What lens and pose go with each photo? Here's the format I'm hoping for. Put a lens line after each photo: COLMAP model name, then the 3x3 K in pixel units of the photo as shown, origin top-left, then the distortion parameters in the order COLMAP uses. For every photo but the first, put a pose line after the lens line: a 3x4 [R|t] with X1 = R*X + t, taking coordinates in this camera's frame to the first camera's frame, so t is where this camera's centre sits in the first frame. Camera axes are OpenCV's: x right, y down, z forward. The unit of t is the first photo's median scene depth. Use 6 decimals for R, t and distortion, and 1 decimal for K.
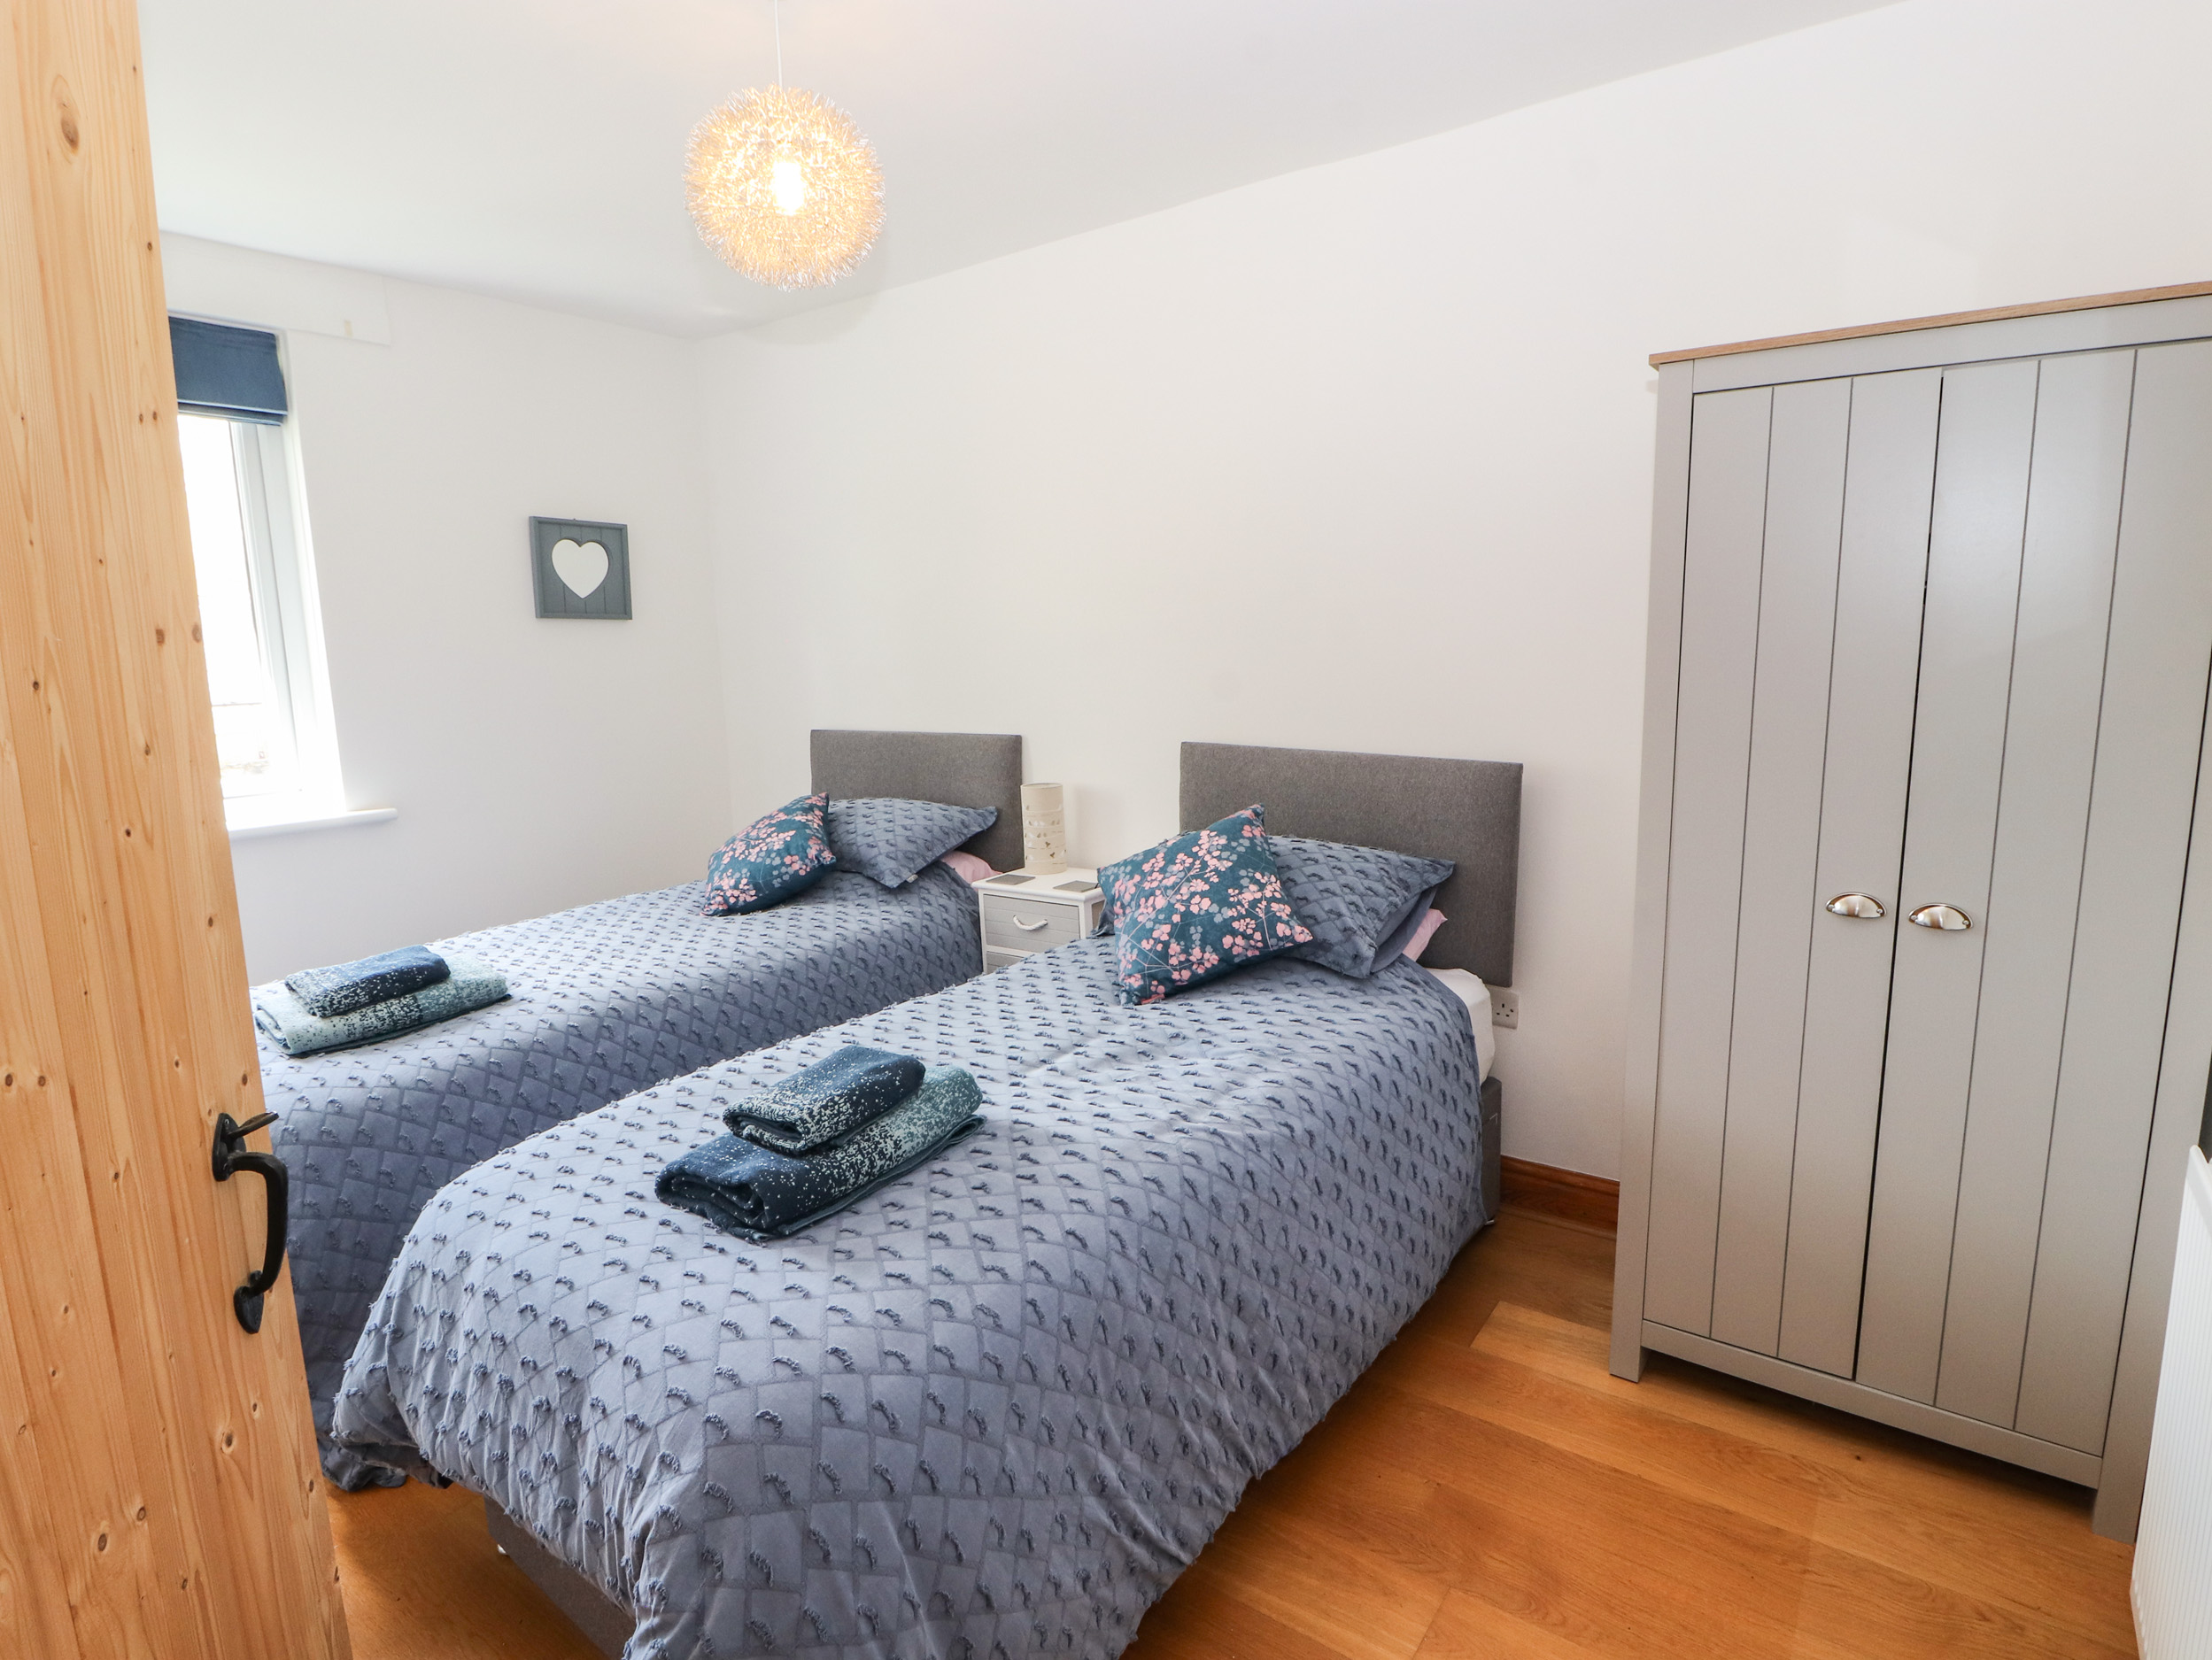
lens RADIAL K [[1139.7, 0, 1125.6], [0, 1139.7, 808.6], [0, 0, 1]] dist [-0.000007, -0.012778]
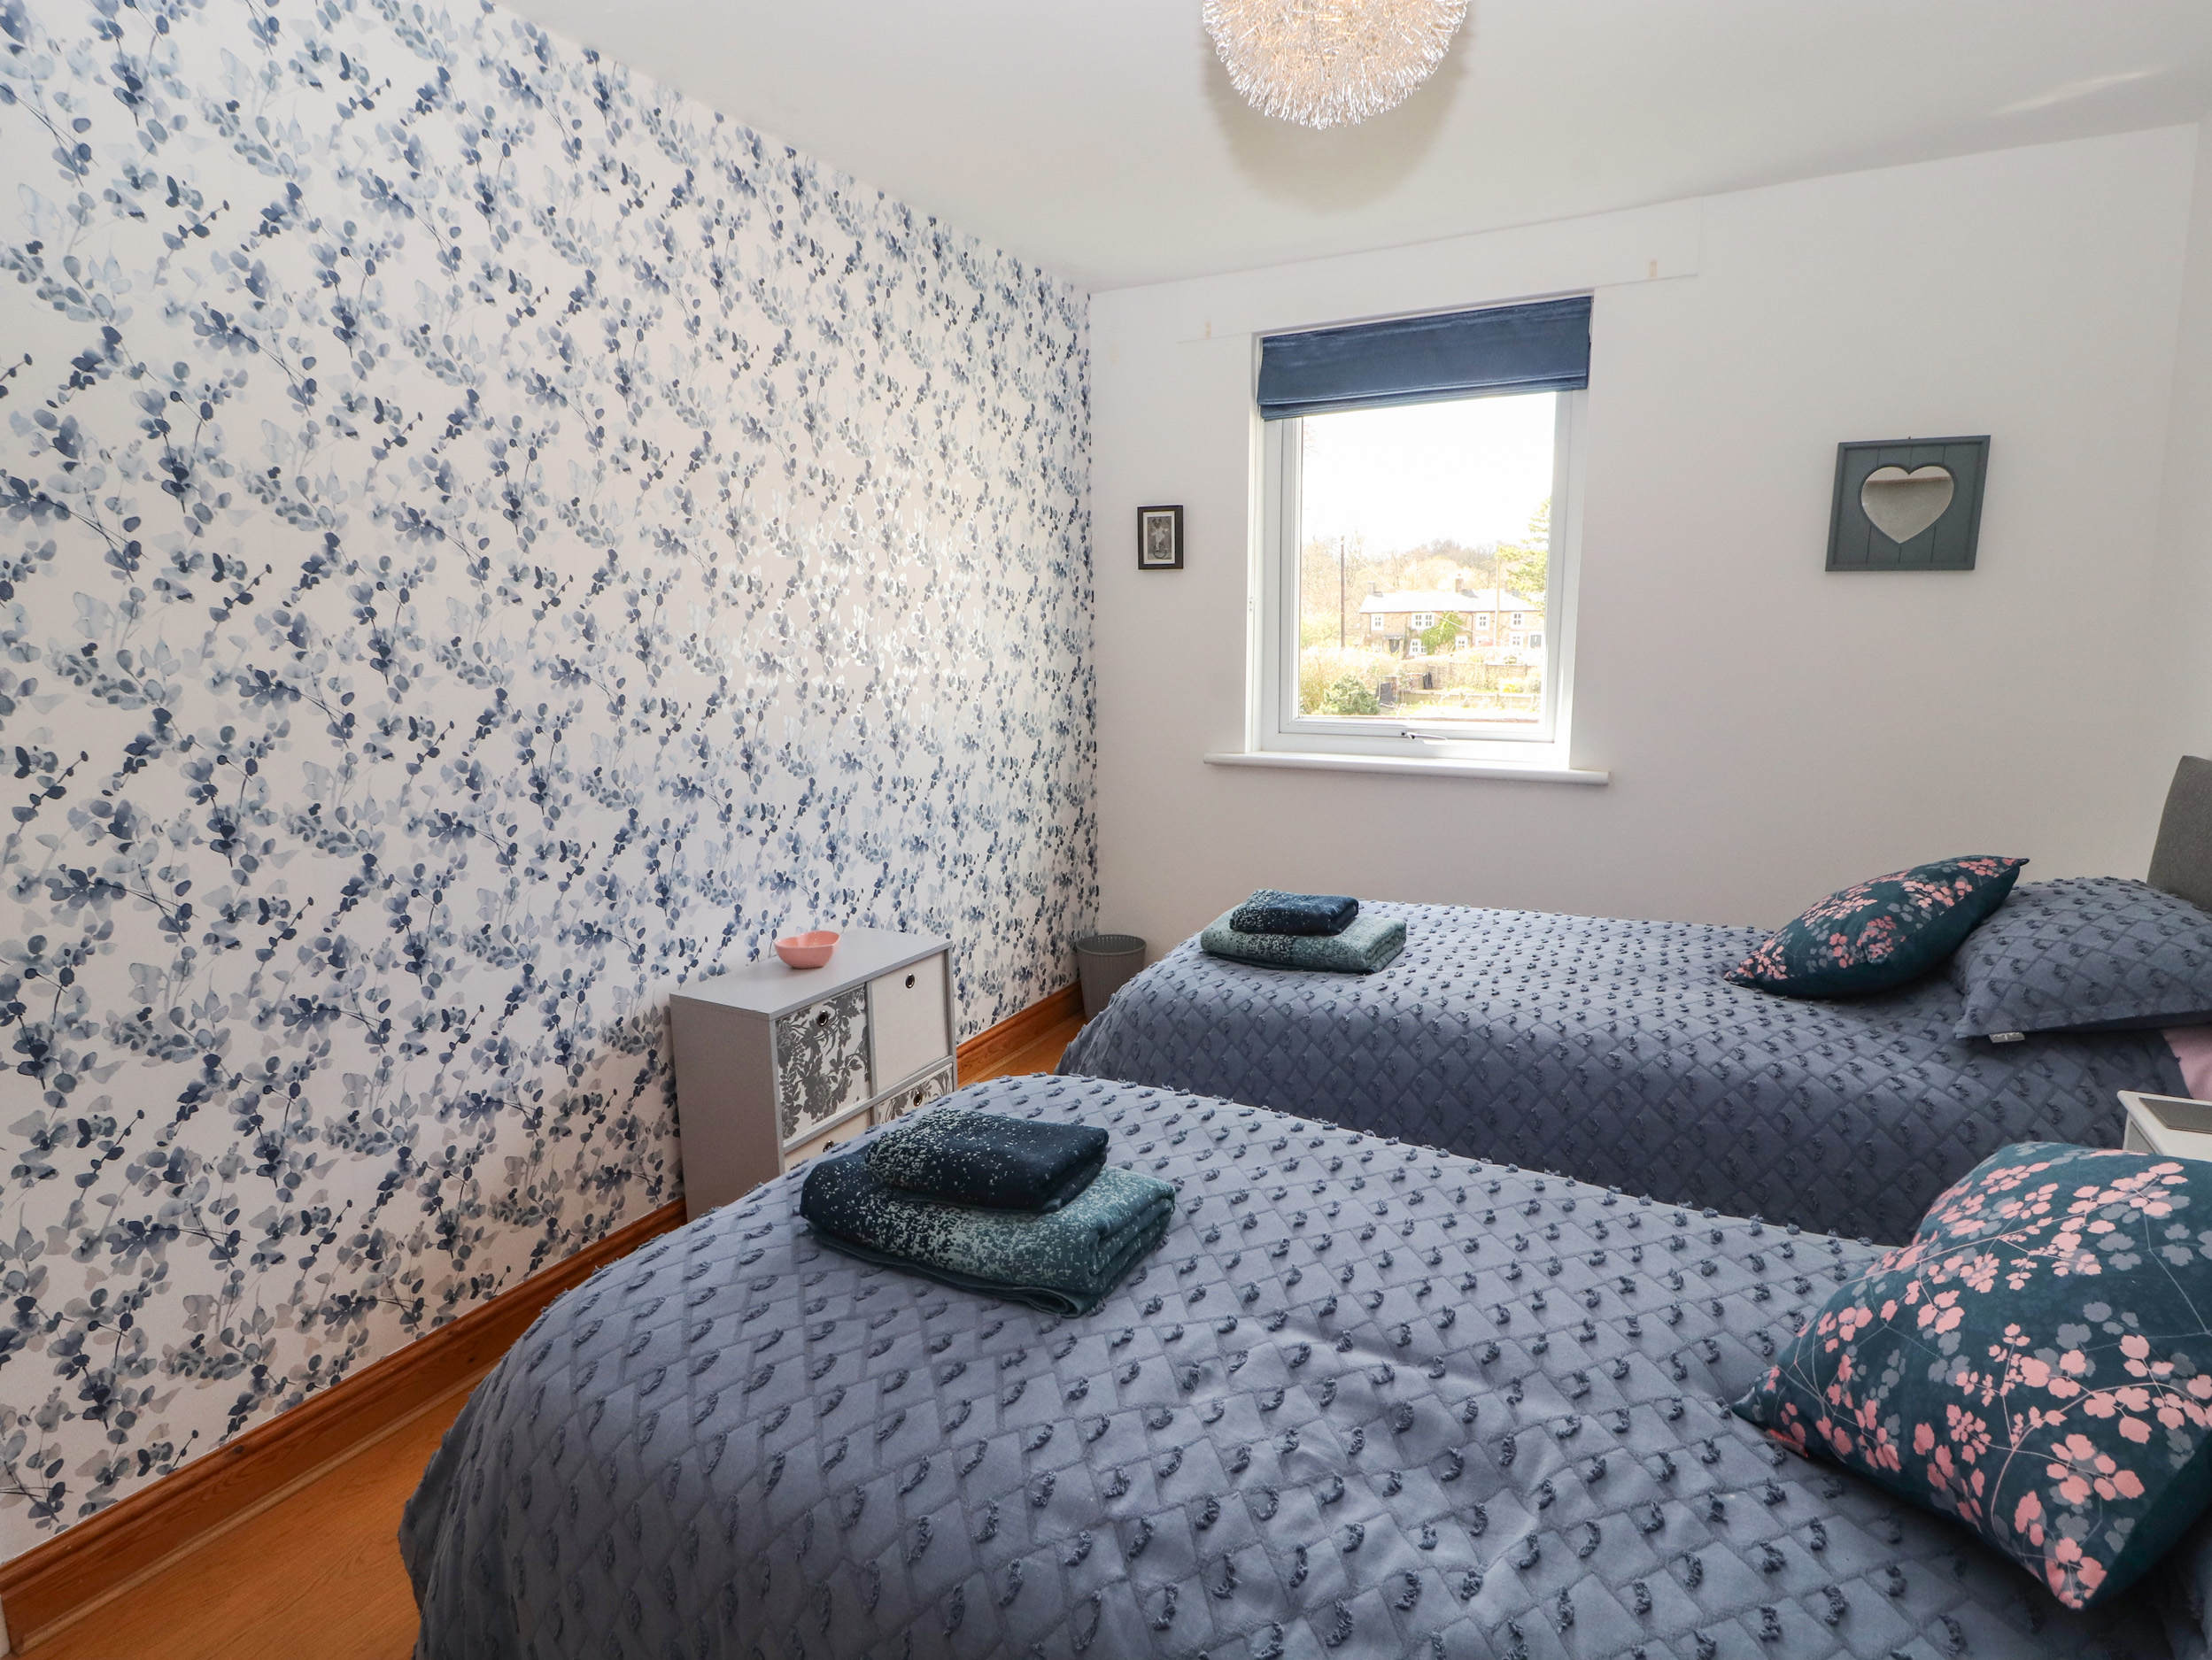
lens RADIAL K [[1139.7, 0, 1125.6], [0, 1139.7, 808.6], [0, 0, 1]] dist [-0.000007, -0.012778]
pose [[0.136530, 0.184795, -0.973247, 0.366751], [-0.138849, 0.976319, 0.165900, -0.107862], [0.980857, 0.112484, 0.158956, 0.641992]]
